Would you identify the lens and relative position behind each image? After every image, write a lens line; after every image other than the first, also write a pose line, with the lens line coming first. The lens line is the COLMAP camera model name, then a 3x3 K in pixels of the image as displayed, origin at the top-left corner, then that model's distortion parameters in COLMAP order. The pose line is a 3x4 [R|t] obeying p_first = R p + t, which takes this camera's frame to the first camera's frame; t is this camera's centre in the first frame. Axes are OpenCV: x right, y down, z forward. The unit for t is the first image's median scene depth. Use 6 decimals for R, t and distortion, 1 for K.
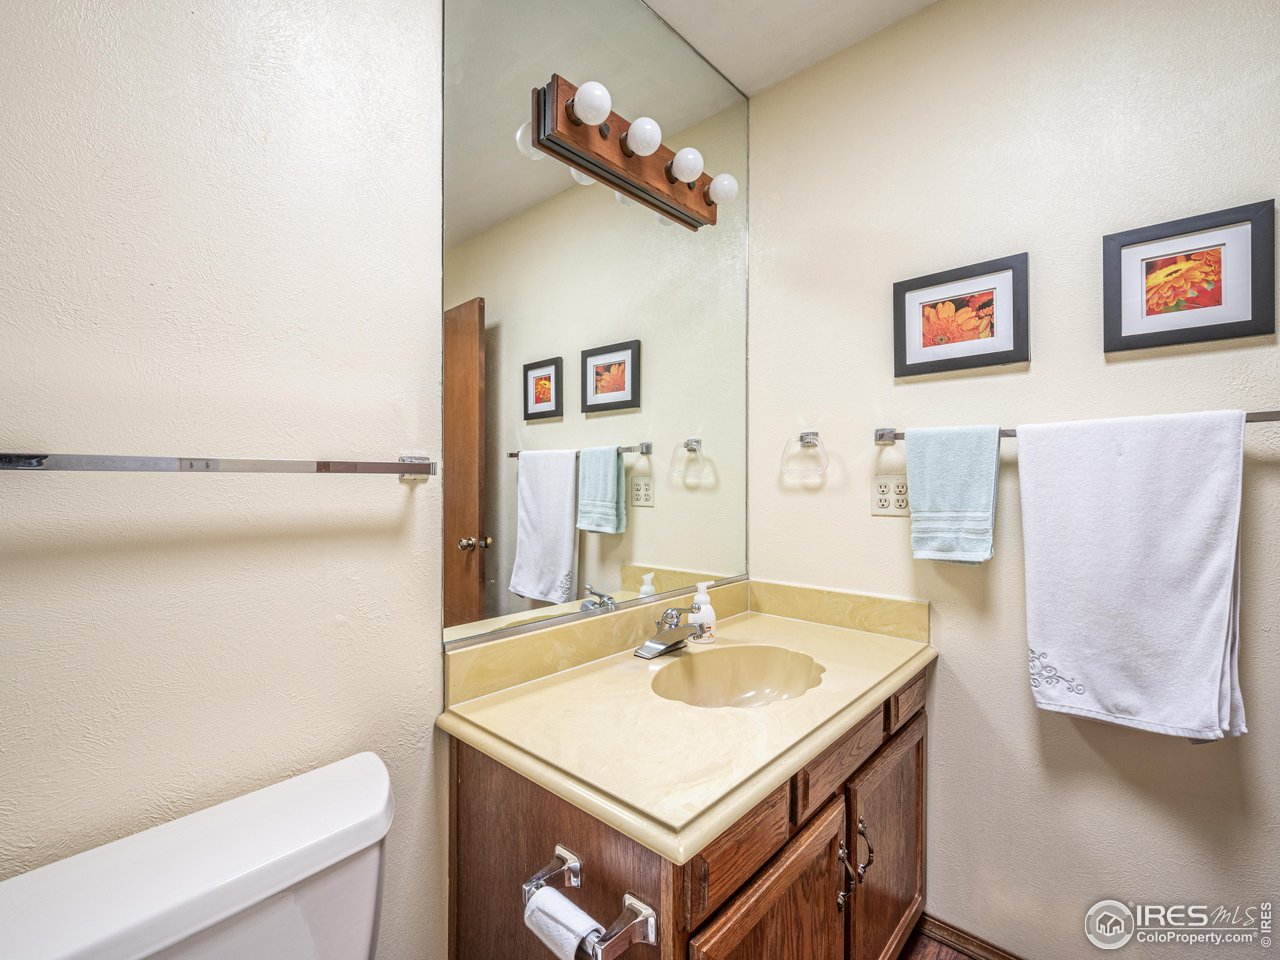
lens RADIAL K [[566.6, 0, 637.1], [0, 566.6, 479.1], [0, 0, 1]] dist [-0.000214, -0.000739]
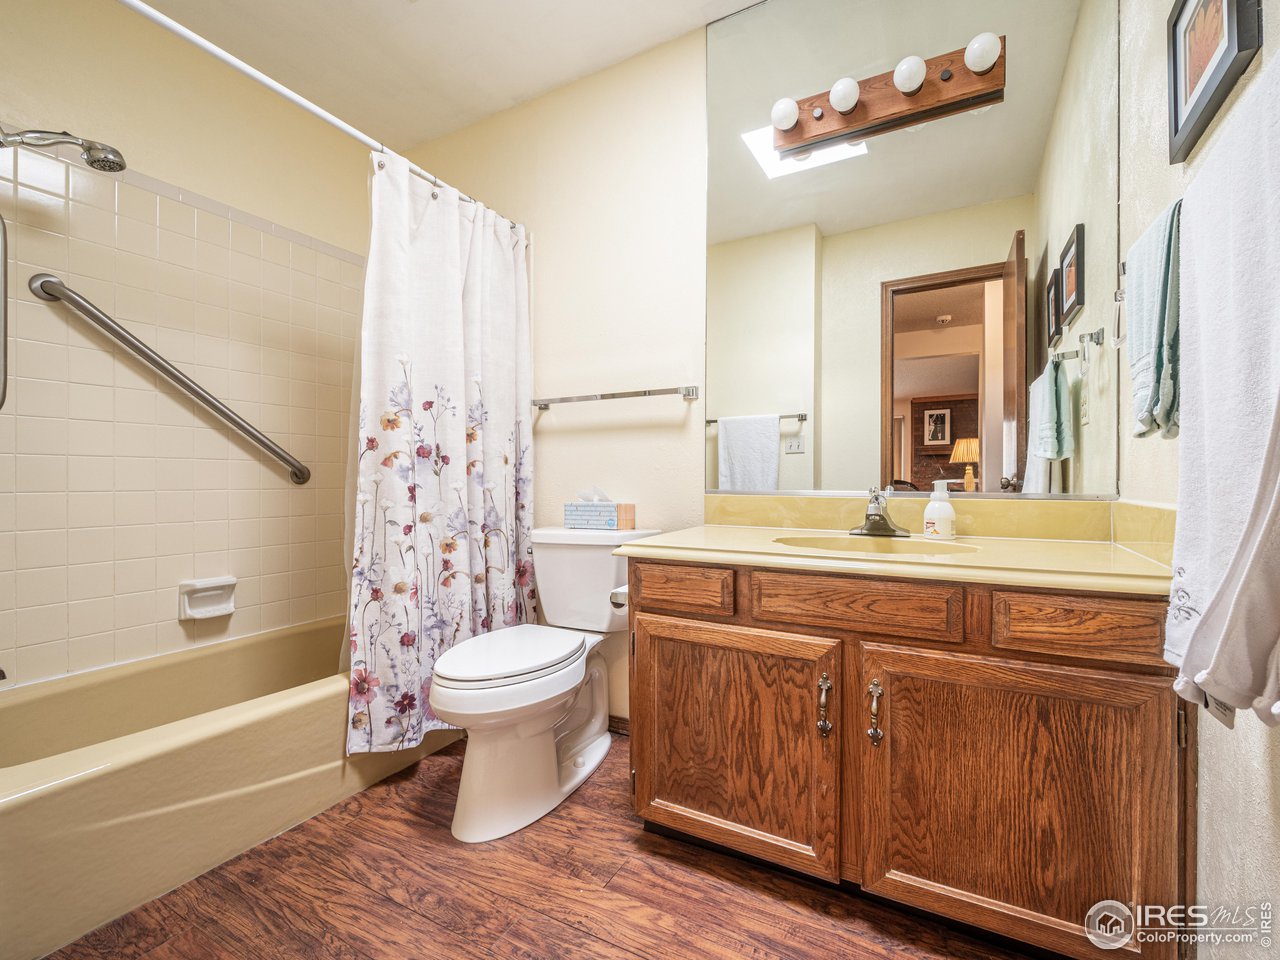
lens RADIAL K [[566.6, 0, 637.1], [0, 566.6, 479.1], [0, 0, 1]] dist [-0.000214, -0.000739]
pose [[0.213103, 0.004791, -0.977018, 1.290344], [-0.009340, 0.999952, 0.002866, 0.242561], [0.976985, 0.008515, 0.213138, 0.387419]]
